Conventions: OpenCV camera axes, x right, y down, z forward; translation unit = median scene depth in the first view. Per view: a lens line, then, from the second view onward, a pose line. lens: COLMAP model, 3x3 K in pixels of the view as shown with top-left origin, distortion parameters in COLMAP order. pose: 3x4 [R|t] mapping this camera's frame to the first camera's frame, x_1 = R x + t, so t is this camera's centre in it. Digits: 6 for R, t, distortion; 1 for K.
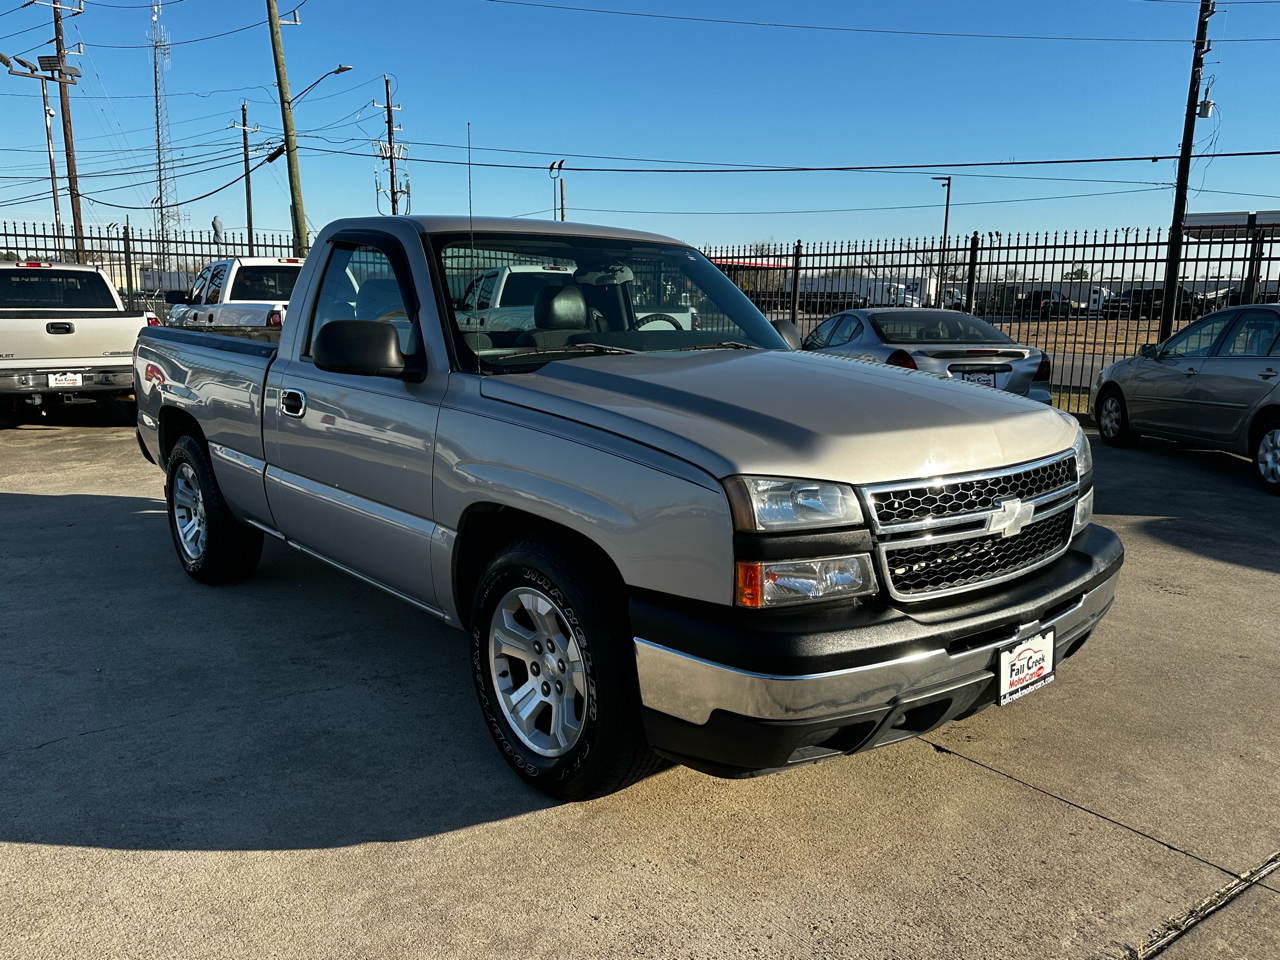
lens RADIAL K [[992.4, 0, 623.3], [0, 992.4, 468.7], [0, 0, 1]] dist [0.096003, -0.130467]
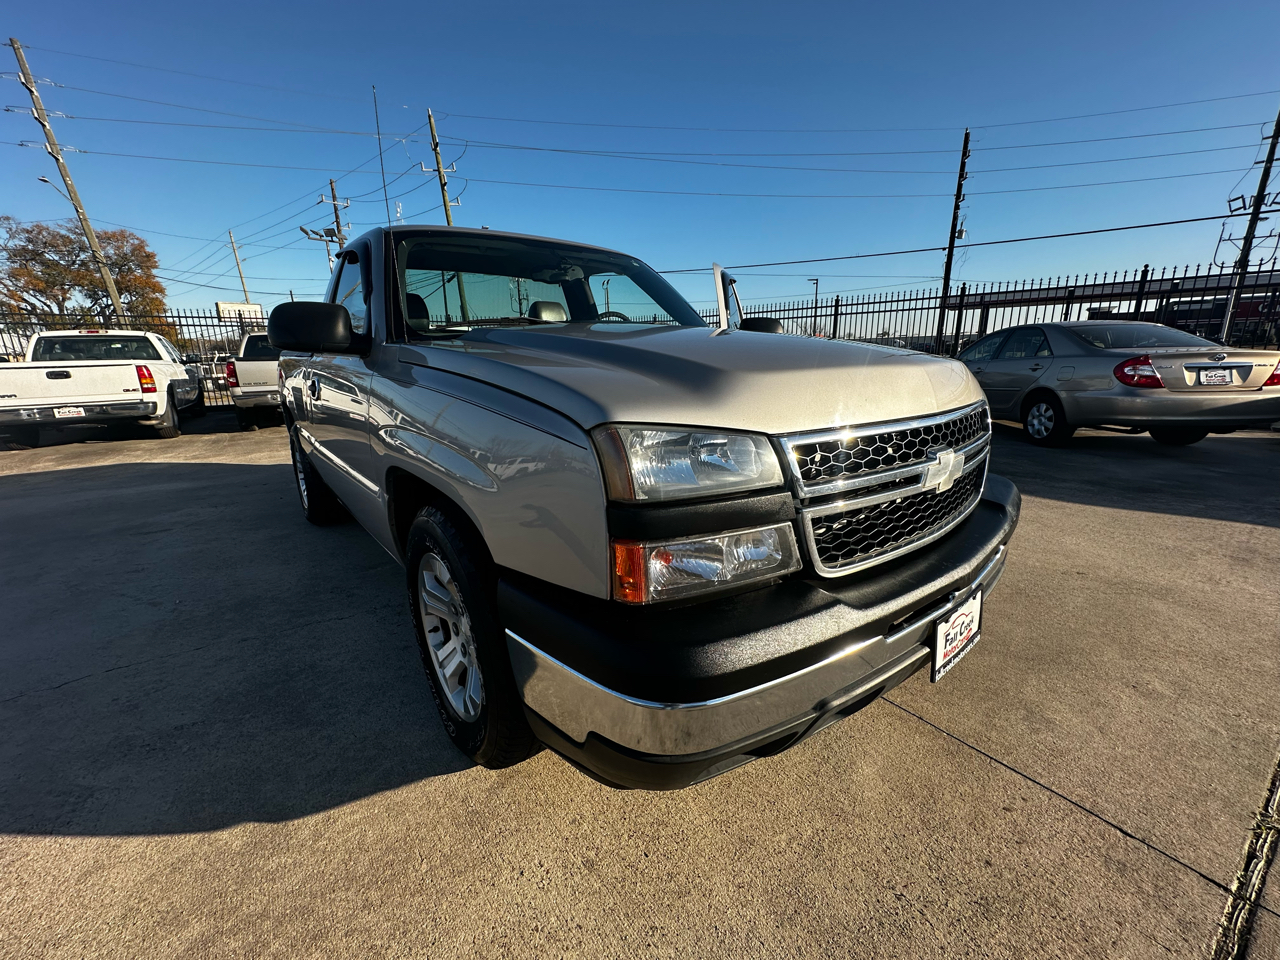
lens RADIAL K [[512.2, 0, 634.1], [0, 512.2, 477.0], [0, 0, 1]] dist [-0.003345, 0.000342]
pose [[0.999345, -0.023193, -0.027767, 0.120944], [0.024967, 0.997549, 0.065361, 0.017814], [0.026183, -0.066012, 0.997475, 0.534152]]
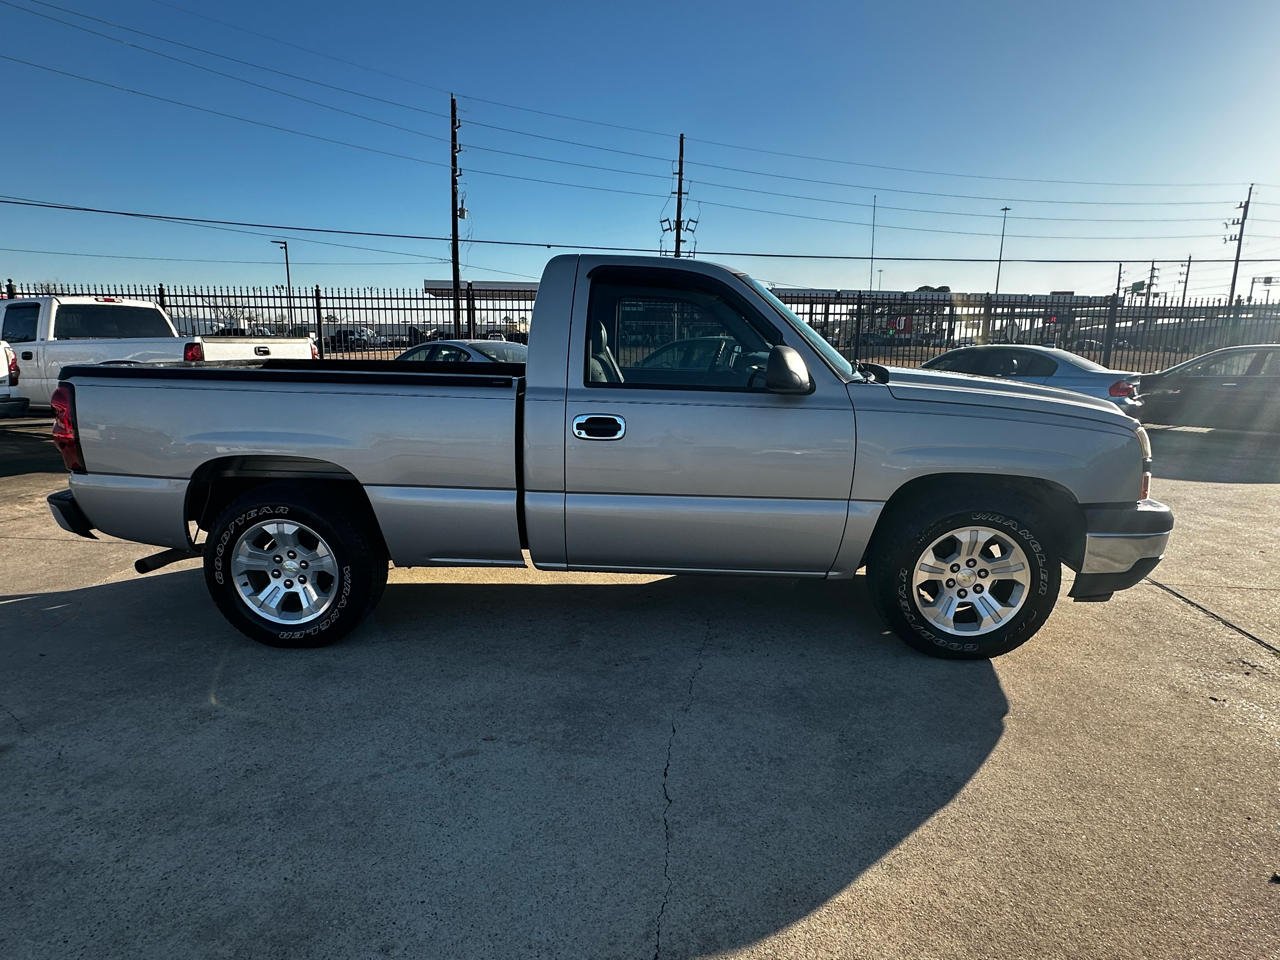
lens RADIAL K [[720.5, 0, 610.5], [0, 720.5, 479.6], [0, 0, 1]] dist [-0.004956, -0.000551]
pose [[0.695208, -0.143274, 0.704386, -1.252010], [0.121449, 0.989258, 0.081351, -0.103345], [-0.708475, 0.028991, 0.705140, 0.653702]]
